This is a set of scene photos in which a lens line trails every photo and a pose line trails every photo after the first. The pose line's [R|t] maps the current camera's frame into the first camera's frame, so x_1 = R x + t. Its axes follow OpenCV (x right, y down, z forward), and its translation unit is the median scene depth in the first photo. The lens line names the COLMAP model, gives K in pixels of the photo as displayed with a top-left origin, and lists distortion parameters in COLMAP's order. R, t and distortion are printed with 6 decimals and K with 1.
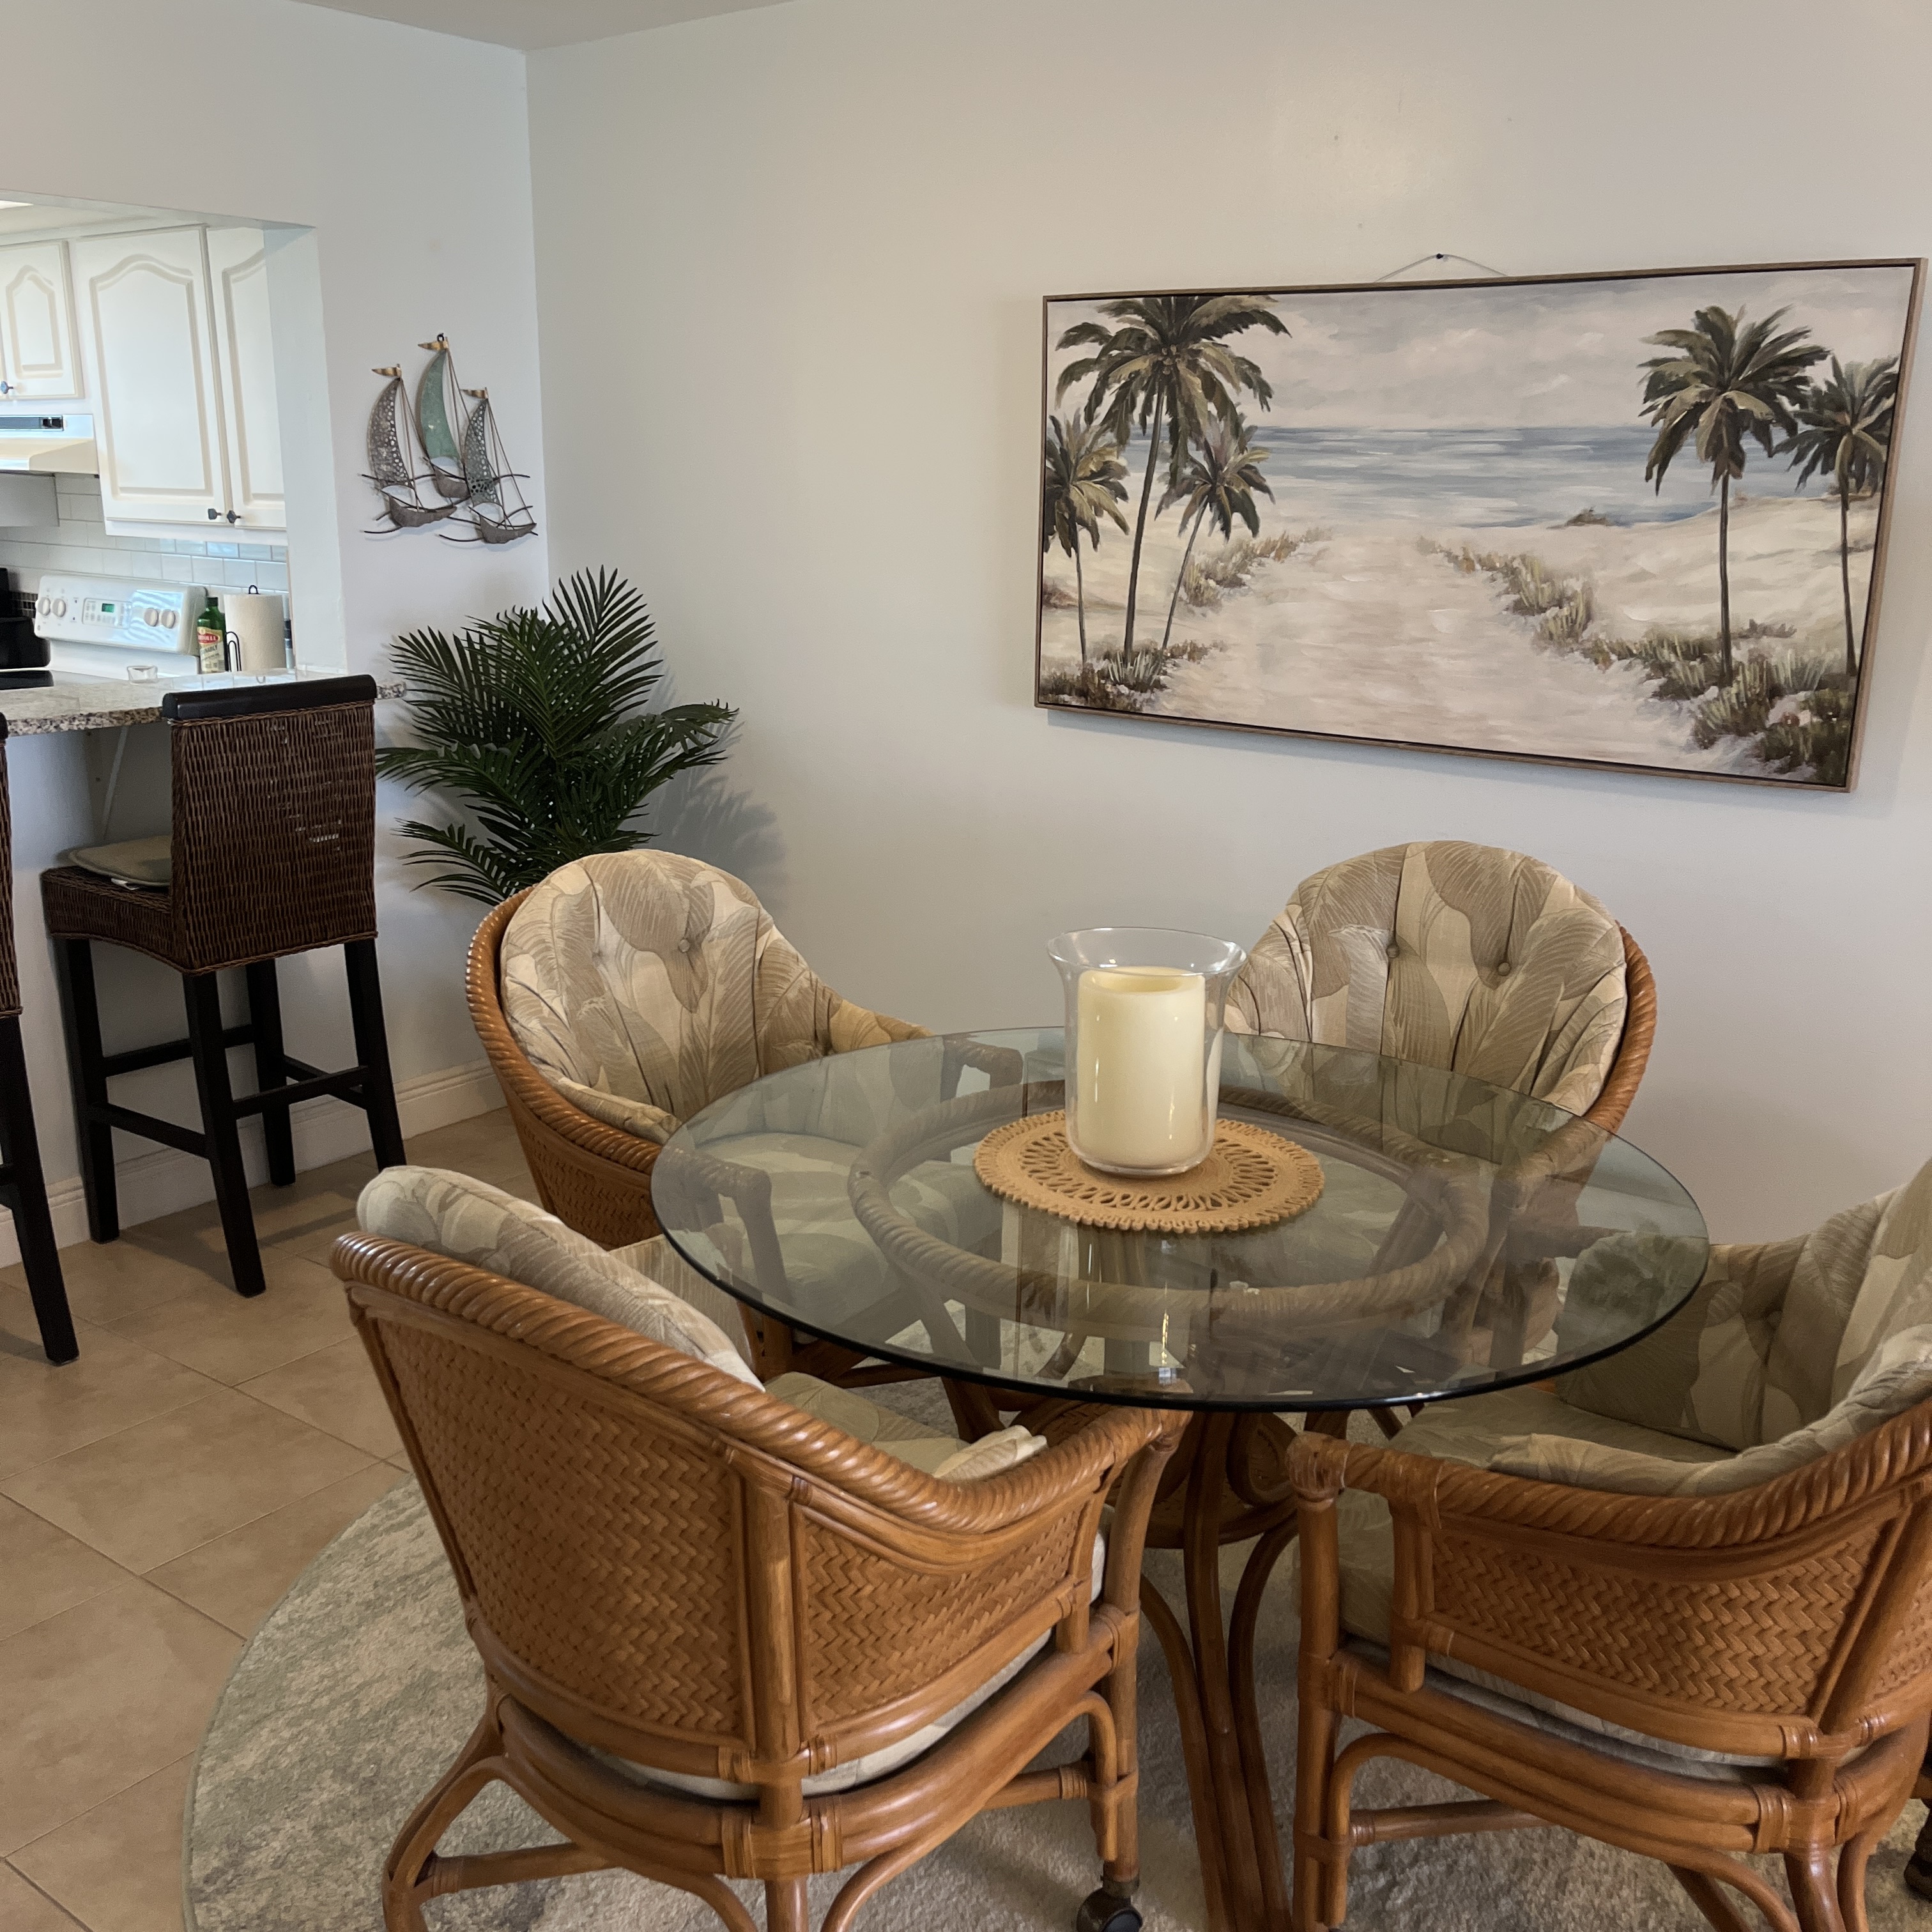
lens RADIAL K [[1966.4, 0, 956.9], [0, 1966.4, 965.5], [0, 0, 1]] dist [0.057283, -0.037353]
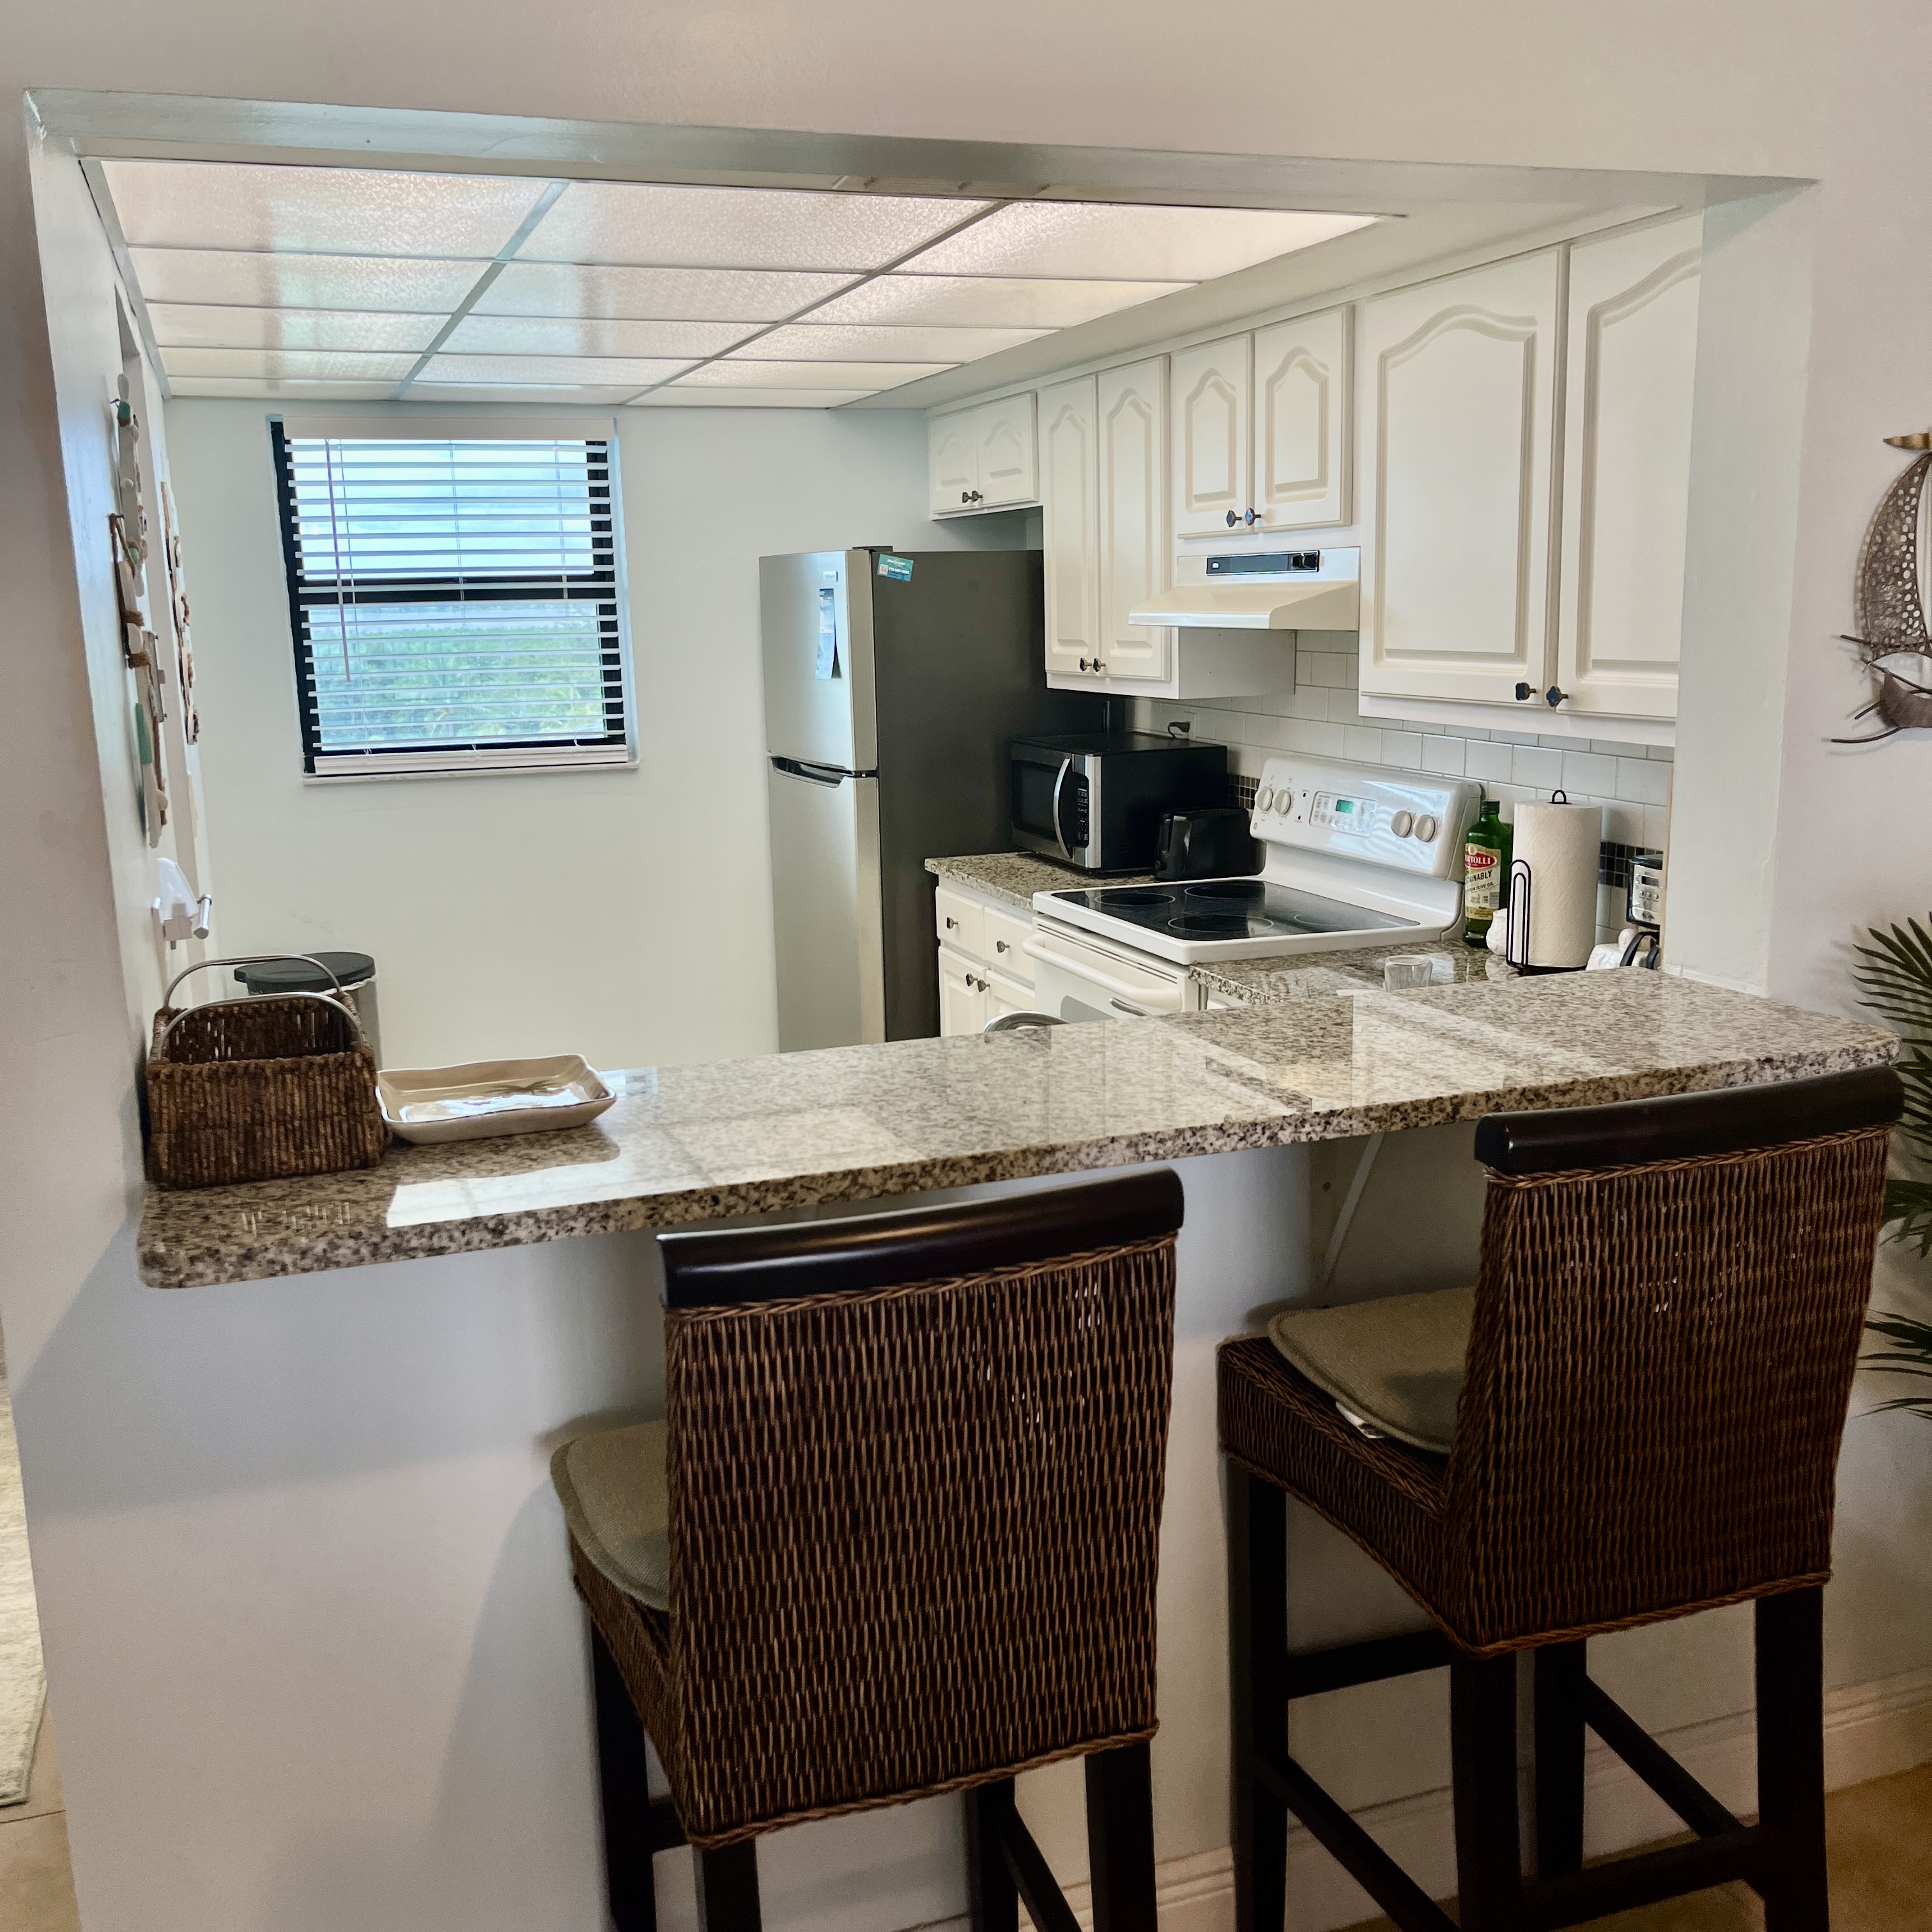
lens RADIAL K [[1966.4, 0, 956.9], [0, 1966.4, 965.5], [0, 0, 1]] dist [0.057283, -0.037353]
pose [[0.839349, 0.076250, -0.538218, -0.169145], [-0.104239, 0.994316, -0.021696, -0.101197], [0.533504, 0.074314, 0.842526, 0.352284]]
